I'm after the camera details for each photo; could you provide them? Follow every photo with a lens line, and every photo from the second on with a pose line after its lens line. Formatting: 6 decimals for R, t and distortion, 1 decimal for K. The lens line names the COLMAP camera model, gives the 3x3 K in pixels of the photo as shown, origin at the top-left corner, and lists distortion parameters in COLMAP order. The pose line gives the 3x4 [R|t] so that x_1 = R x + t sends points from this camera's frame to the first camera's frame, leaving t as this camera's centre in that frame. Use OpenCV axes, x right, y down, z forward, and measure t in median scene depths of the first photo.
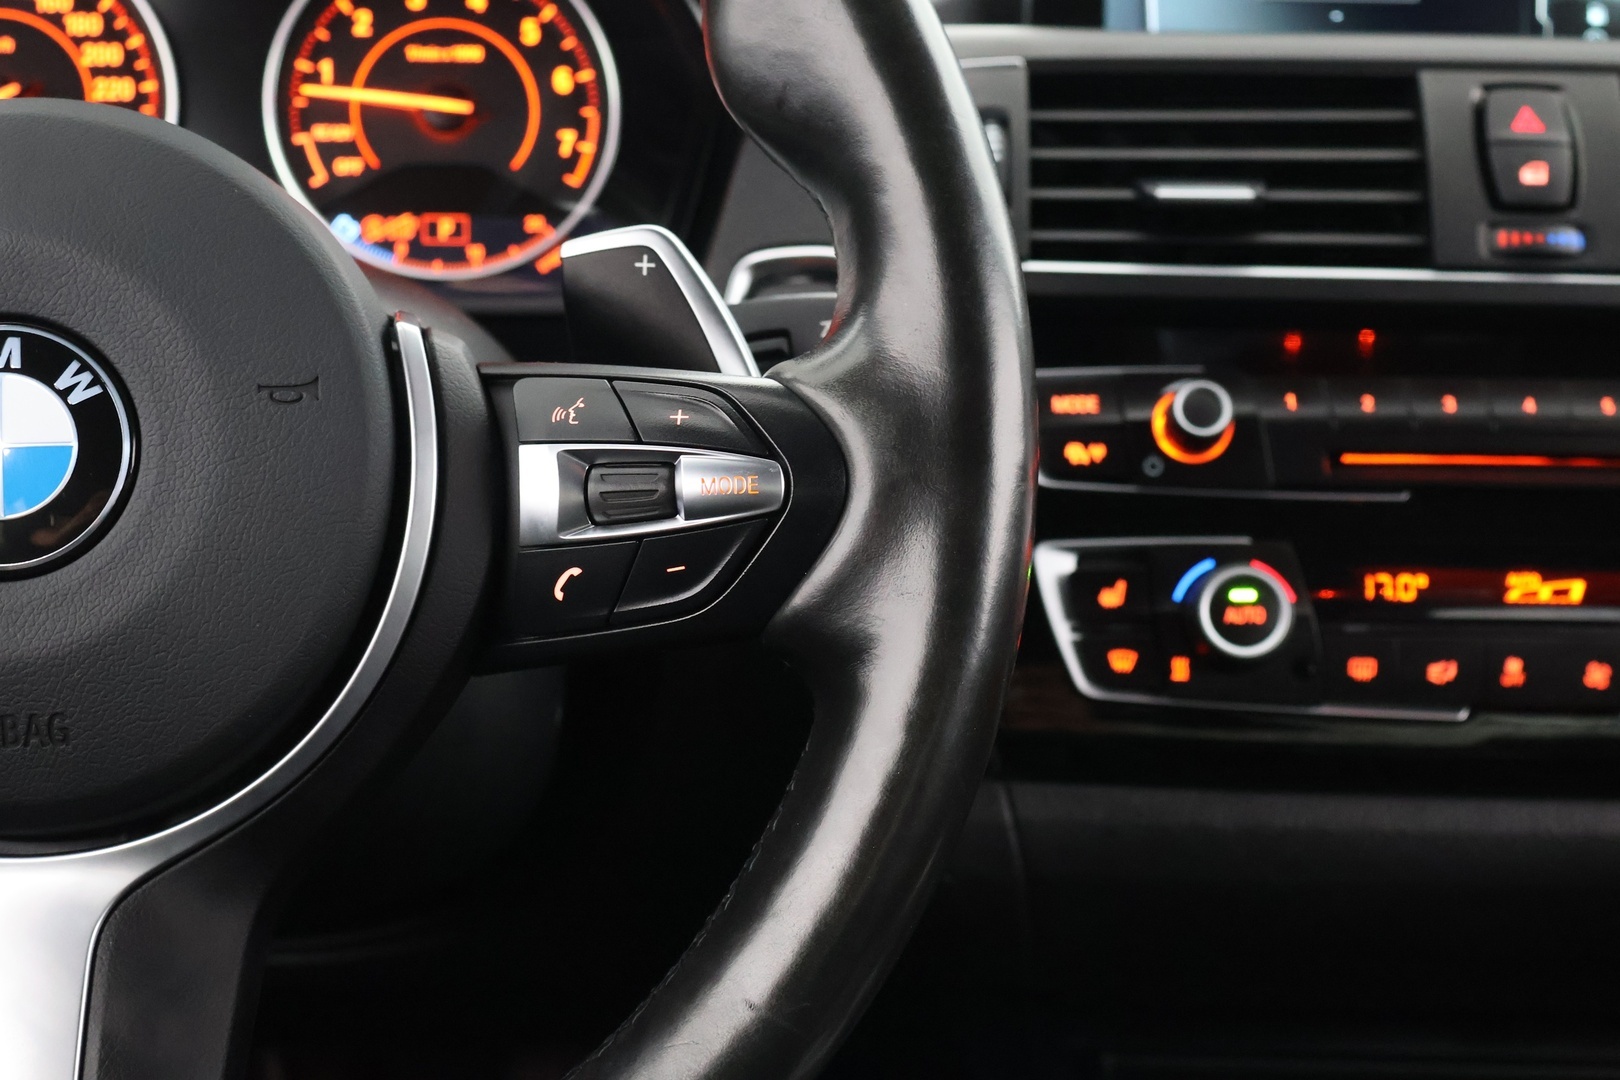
lens RADIAL K [[2266.1, 0, 806.8], [0, 2266.1, 535.3], [0, 0, 1]] dist [-0.009762, 0.000000]
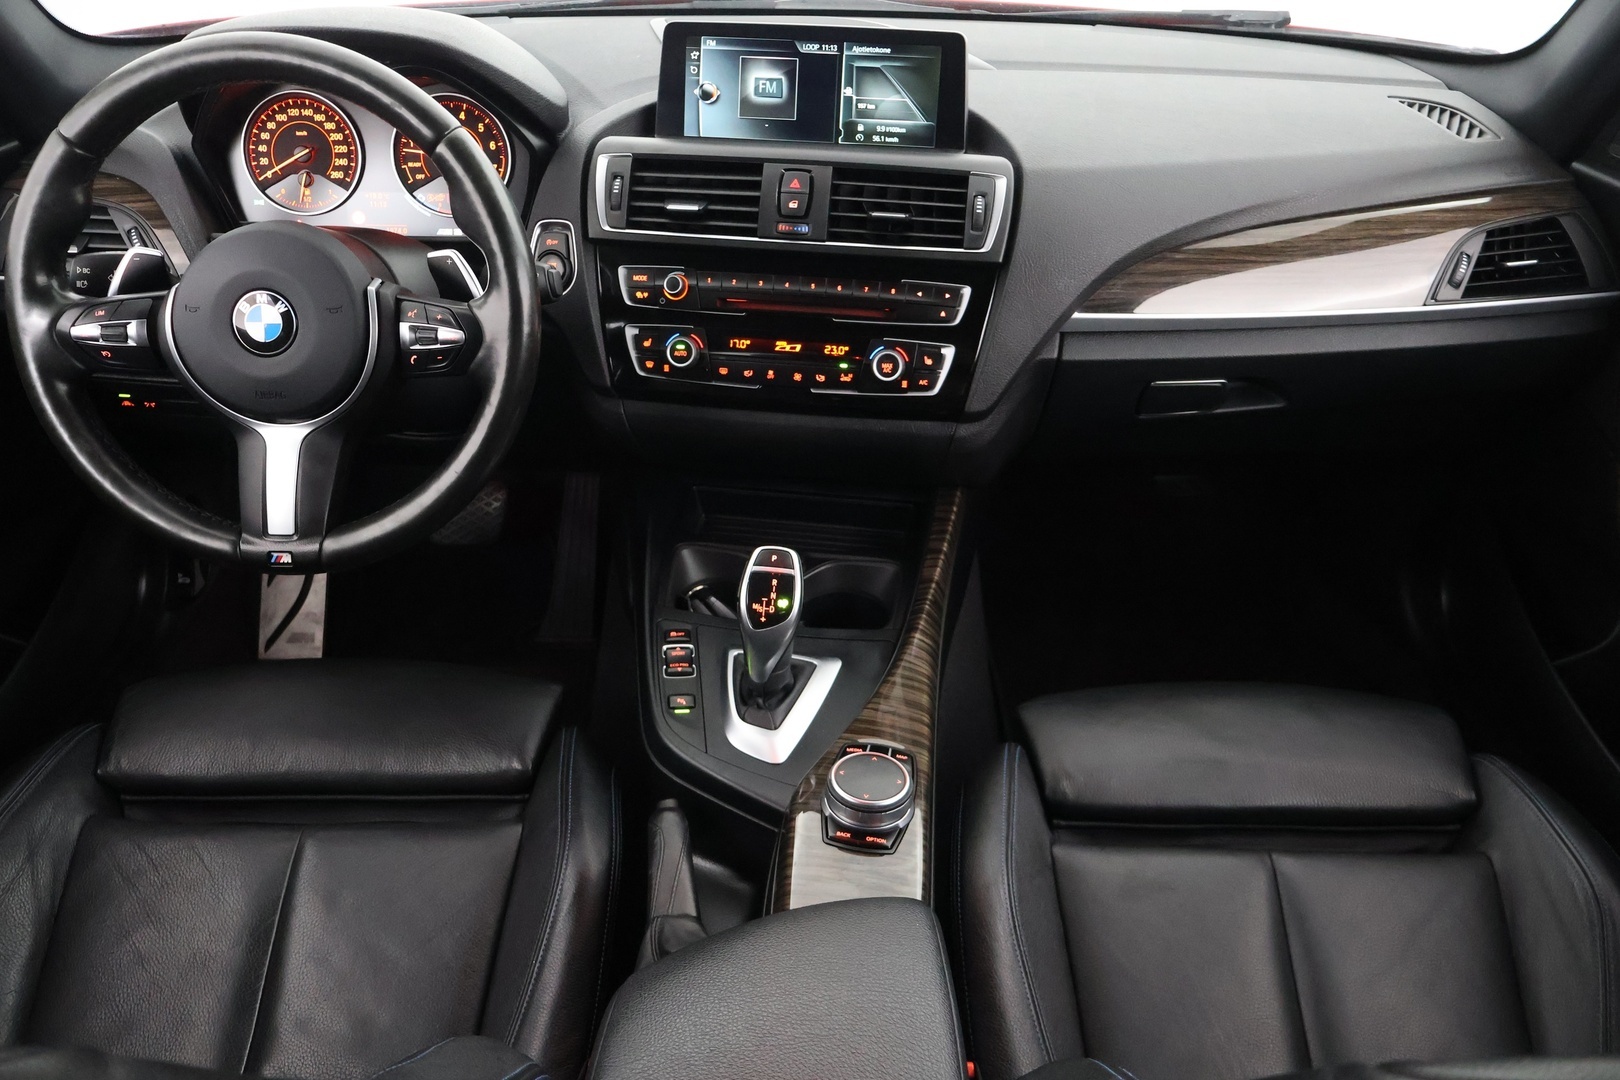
lens RADIAL K [[1431.0, 0, 812.4], [0, 1431.0, 543.8], [0, 0, 1]] dist [0.012903, -0.011428]
pose [[0.989016, 0.064339, -0.133073, 0.610099], [-0.024635, 0.959453, 0.280790, -0.254196], [0.145743, -0.274427, 0.950499, -0.866678]]
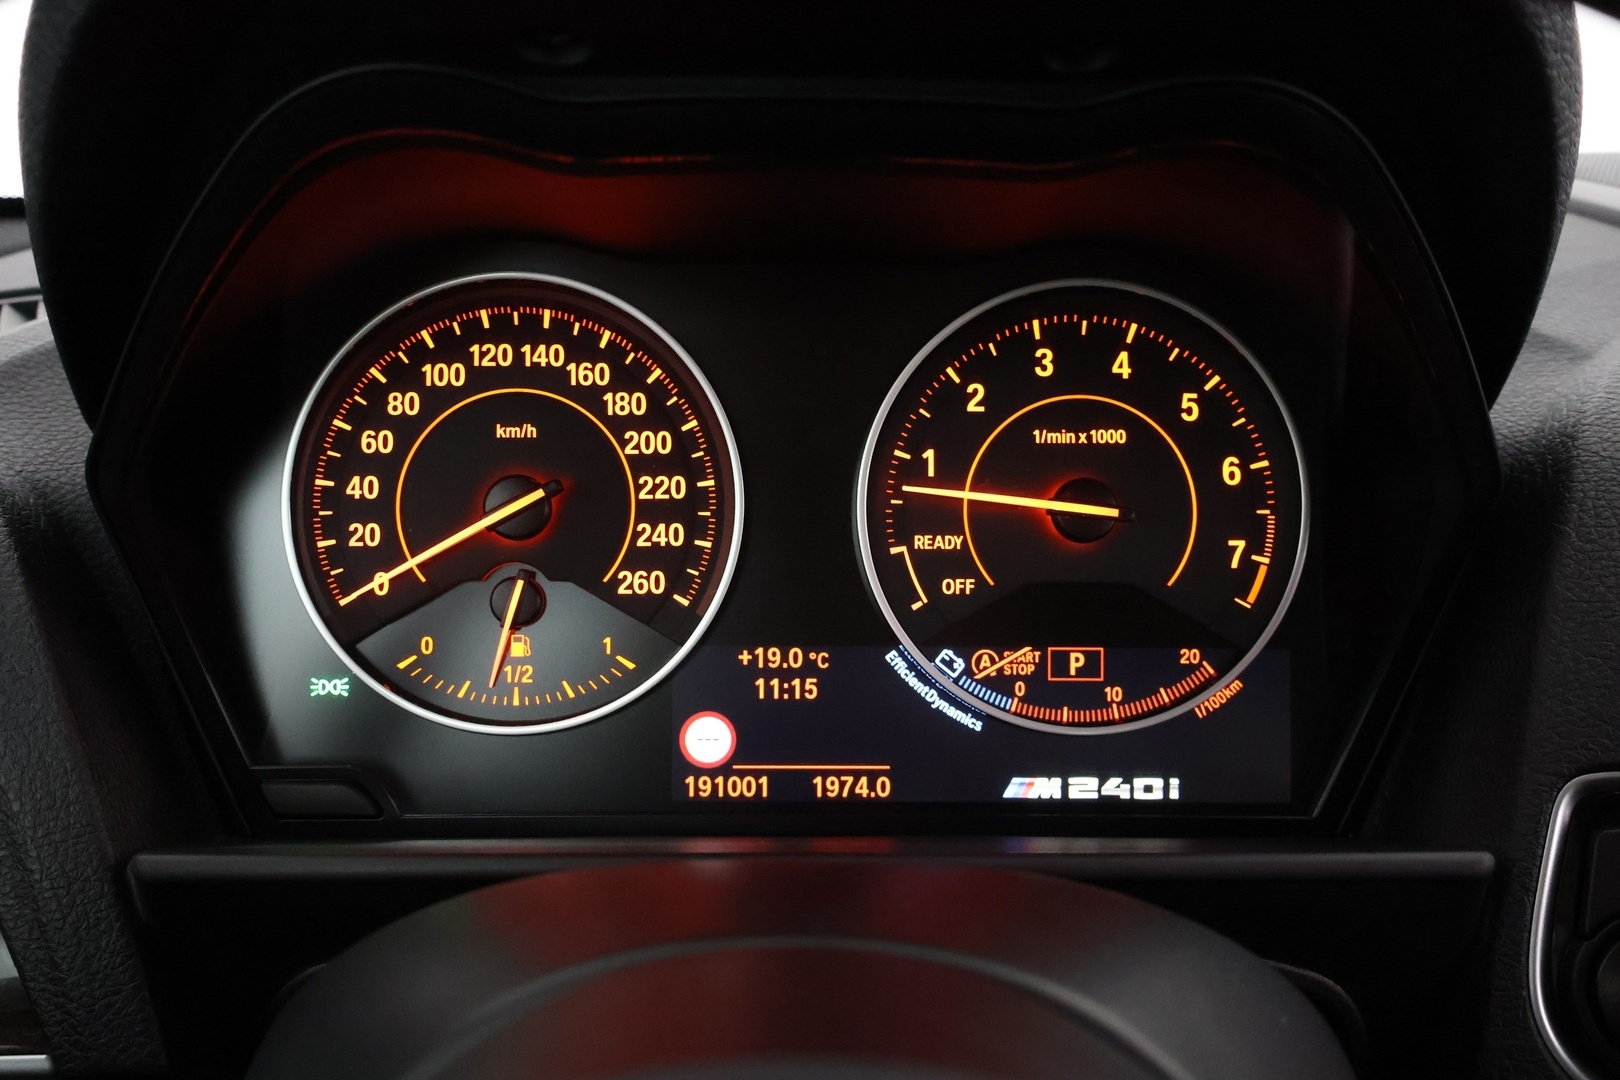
lens RADIAL K [[1437.0, 0, 821.4], [0, 1437.0, 541.7], [0, 0, 1]] dist [-0.017696, -0.007148]
pose [[0.994428, 0.020517, -0.103402, -0.209556], [-0.017969, 0.999513, 0.025512, -0.200651], [0.103876, -0.023512, 0.994312, 0.537612]]
